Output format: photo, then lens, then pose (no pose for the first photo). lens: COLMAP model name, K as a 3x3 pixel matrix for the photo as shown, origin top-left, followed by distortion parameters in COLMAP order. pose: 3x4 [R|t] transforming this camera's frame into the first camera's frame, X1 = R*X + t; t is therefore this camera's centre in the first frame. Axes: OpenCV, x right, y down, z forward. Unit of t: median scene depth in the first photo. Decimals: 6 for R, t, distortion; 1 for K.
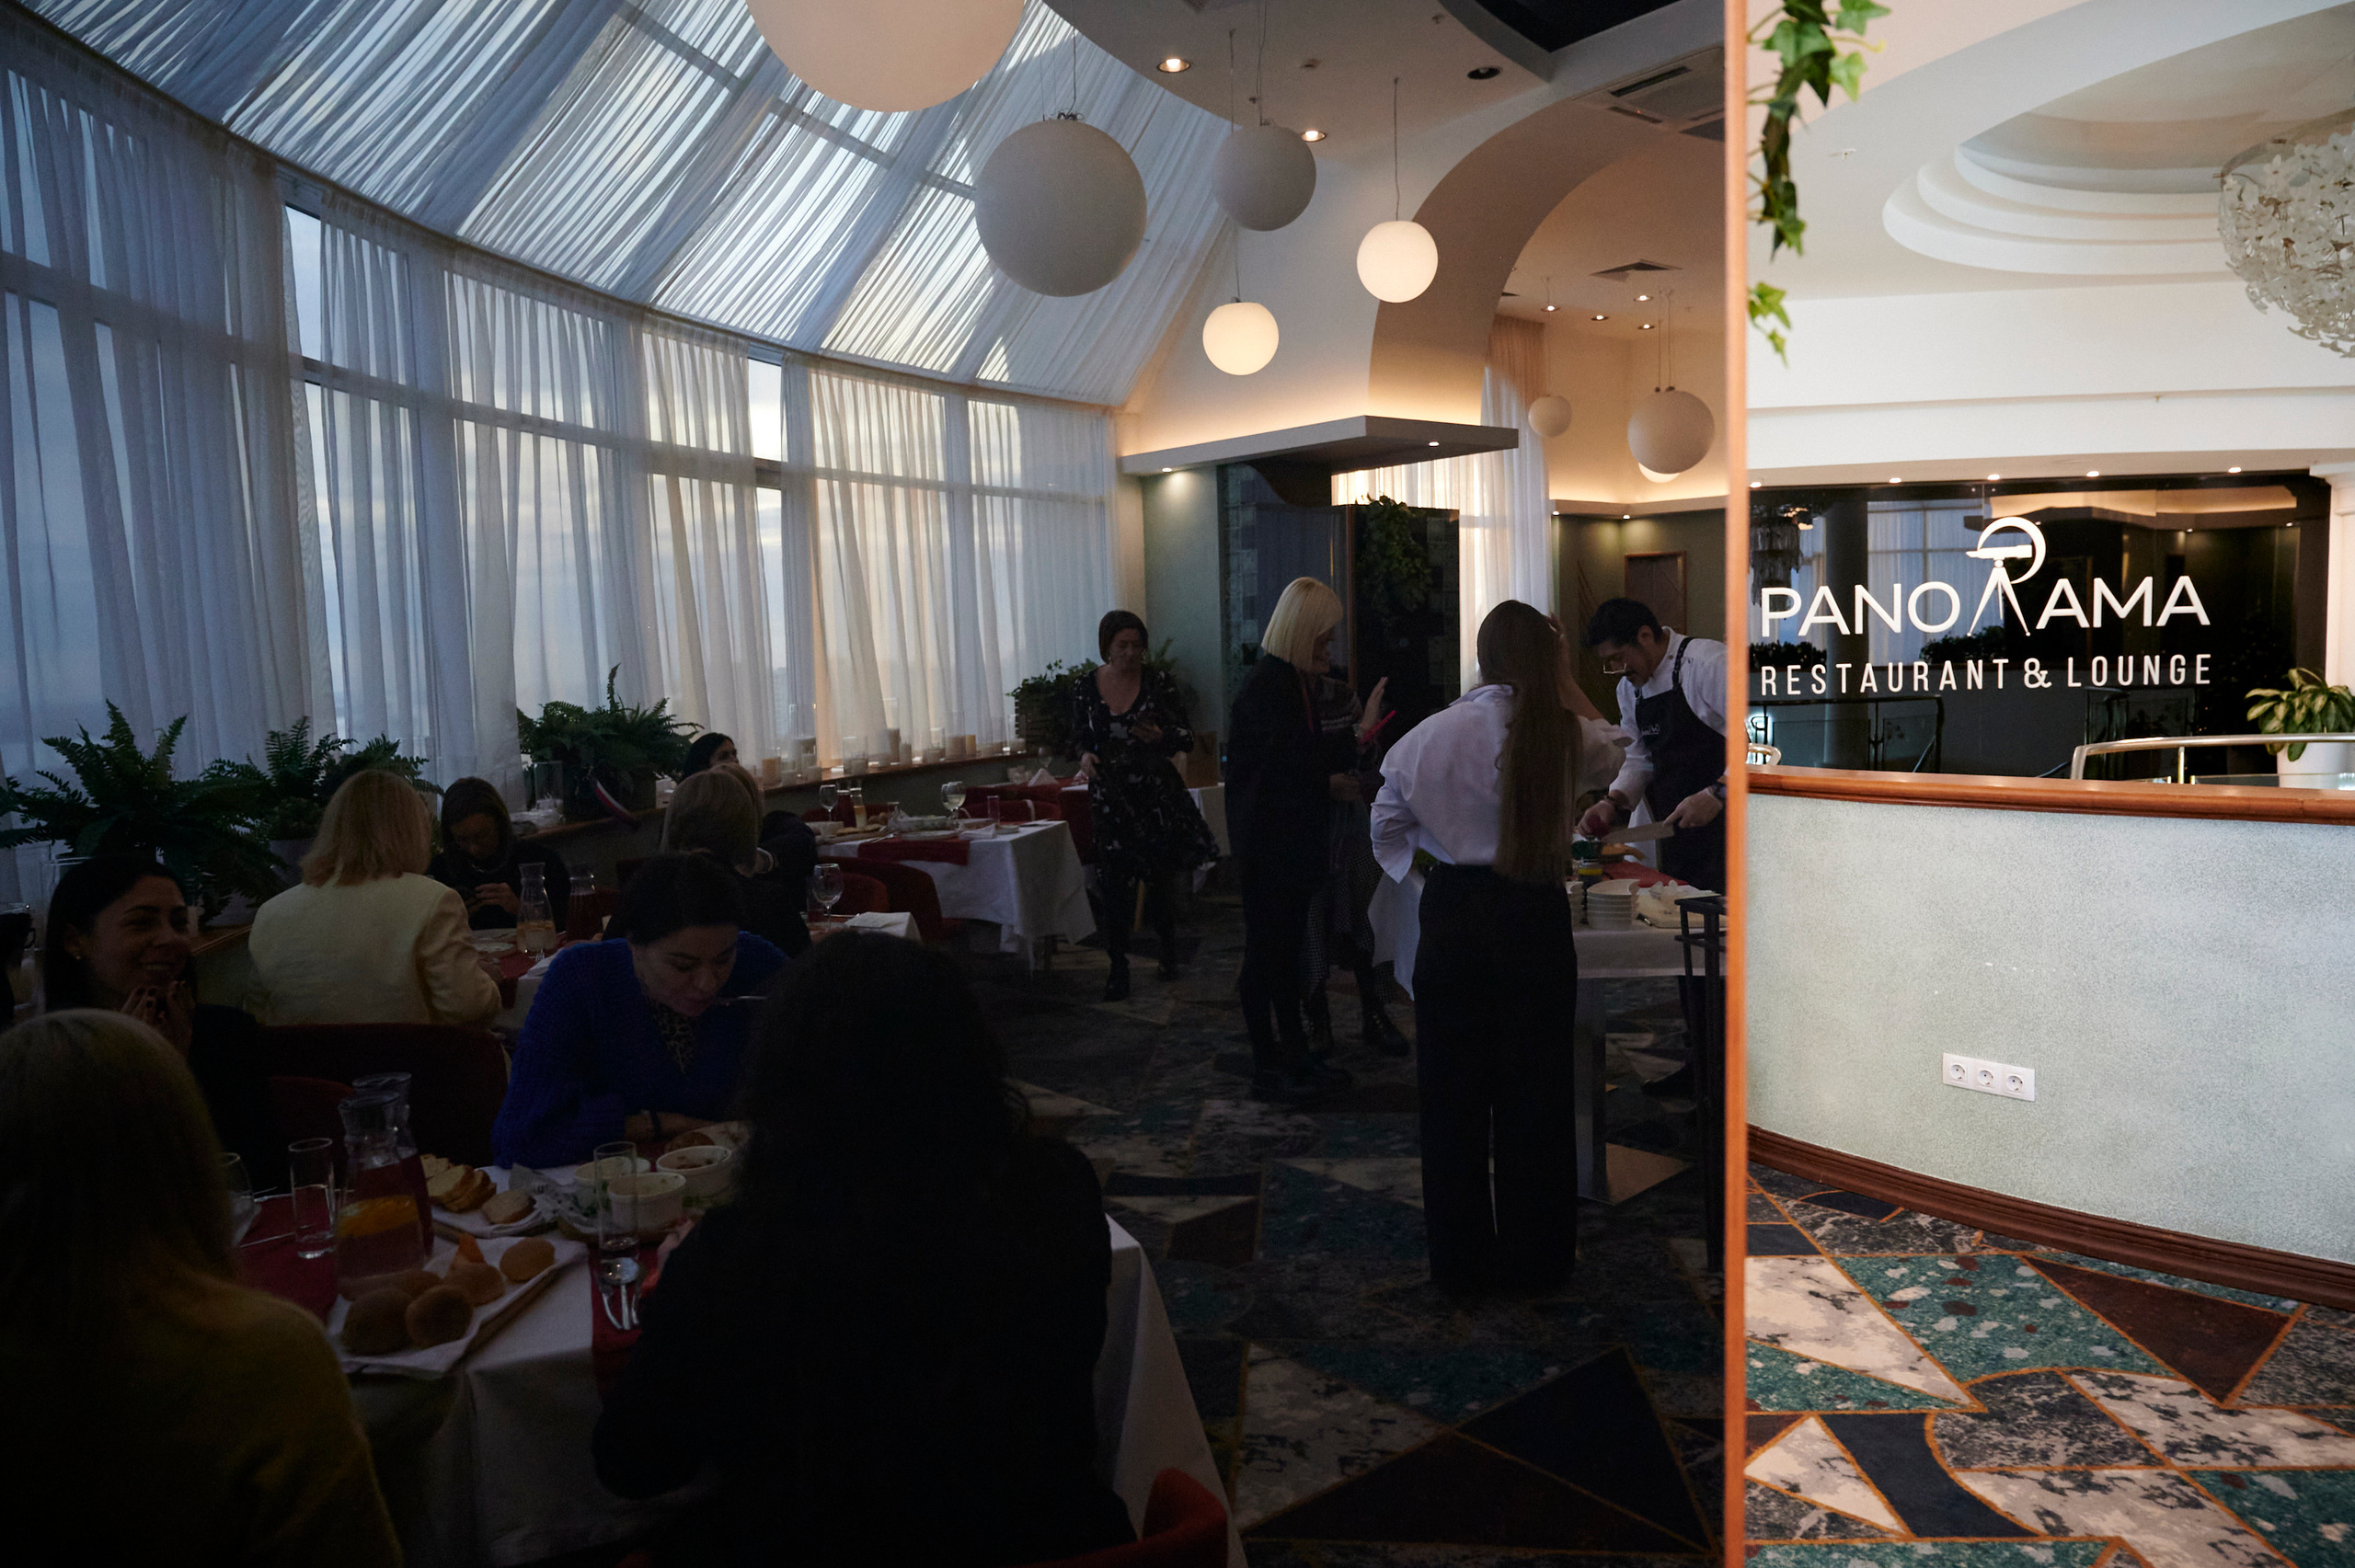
lens RADIAL K [[1625.0, 0, 1177.5], [0, 1625.0, 784.0], [0, 0, 1]] dist [0.004264, -0.001278]
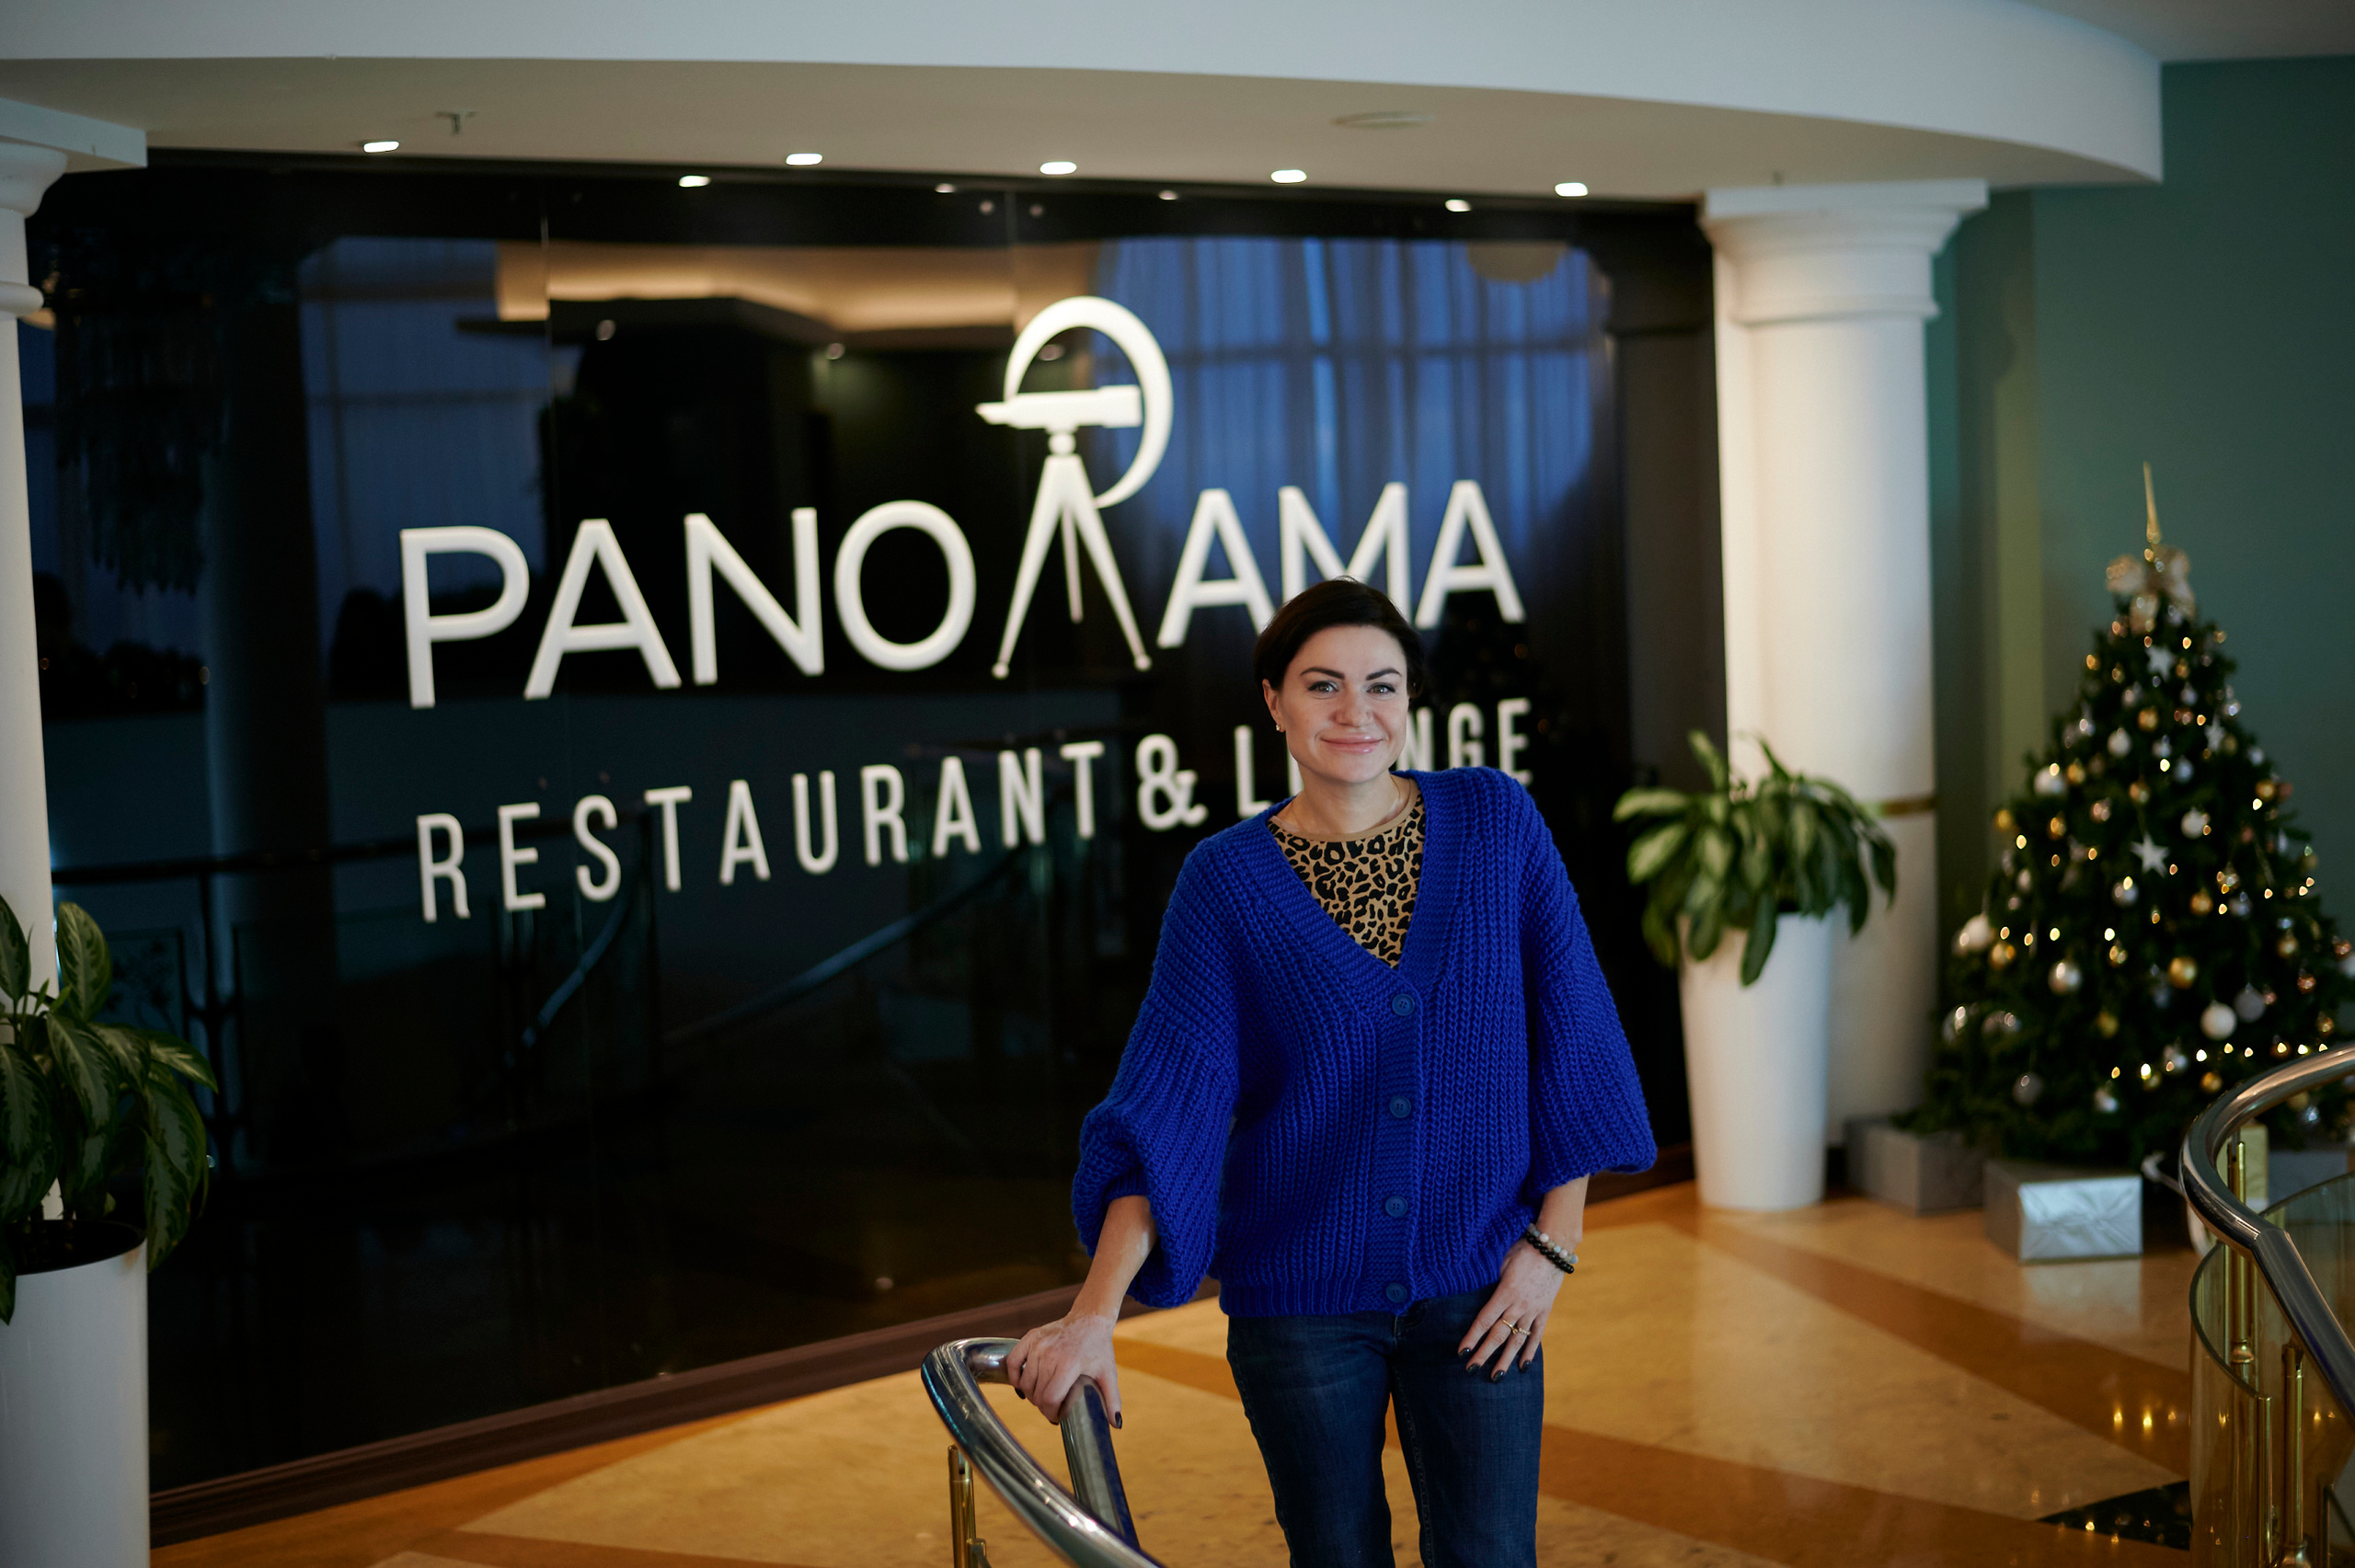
lens RADIAL K [[3426.3, 0, 1177.5], [0, 3426.3, 784.0], [0, 0, 1]] dist [-0.100991, -0.023883]
pose [[0.731754, -0.061379, 0.678799, 0.066540], [0.077697, 0.996957, 0.006390, -0.071977], [-0.677125, 0.048064, 0.734296, 0.499055]]
